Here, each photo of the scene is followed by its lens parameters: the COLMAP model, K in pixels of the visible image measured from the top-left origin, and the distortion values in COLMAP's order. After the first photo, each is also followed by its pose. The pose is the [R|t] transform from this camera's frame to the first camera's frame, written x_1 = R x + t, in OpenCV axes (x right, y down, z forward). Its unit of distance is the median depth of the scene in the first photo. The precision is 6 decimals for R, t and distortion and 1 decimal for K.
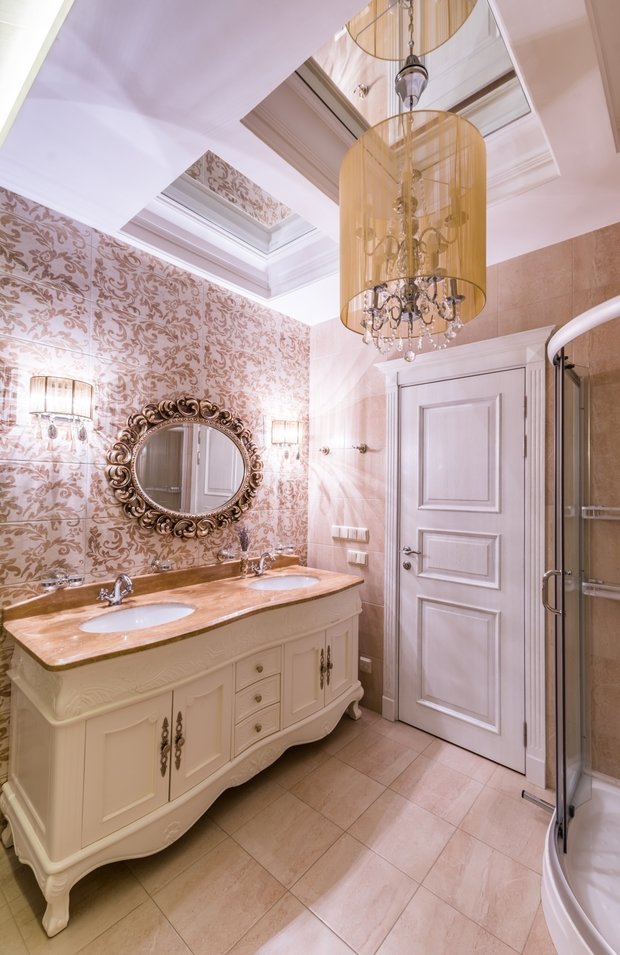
lens RADIAL K [[416.7, 0, 308.3], [0, 416.7, 474.8], [0, 0, 1]] dist [0.009412, 0.000640]
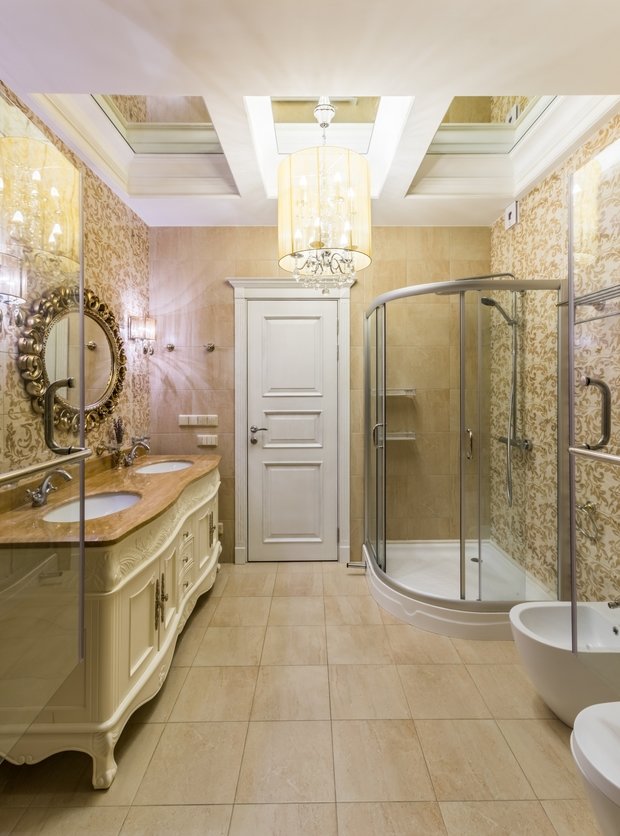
lens RADIAL K [[418.7, 0, 310.4], [0, 418.7, 386.6], [0, 0, 1]] dist [0.000369, 0.000323]
pose [[0.742230, -0.013872, 0.670001, -0.526038], [-0.007358, 0.999557, 0.028847, 0.013049], [-0.670104, -0.026341, 0.741799, -0.071684]]
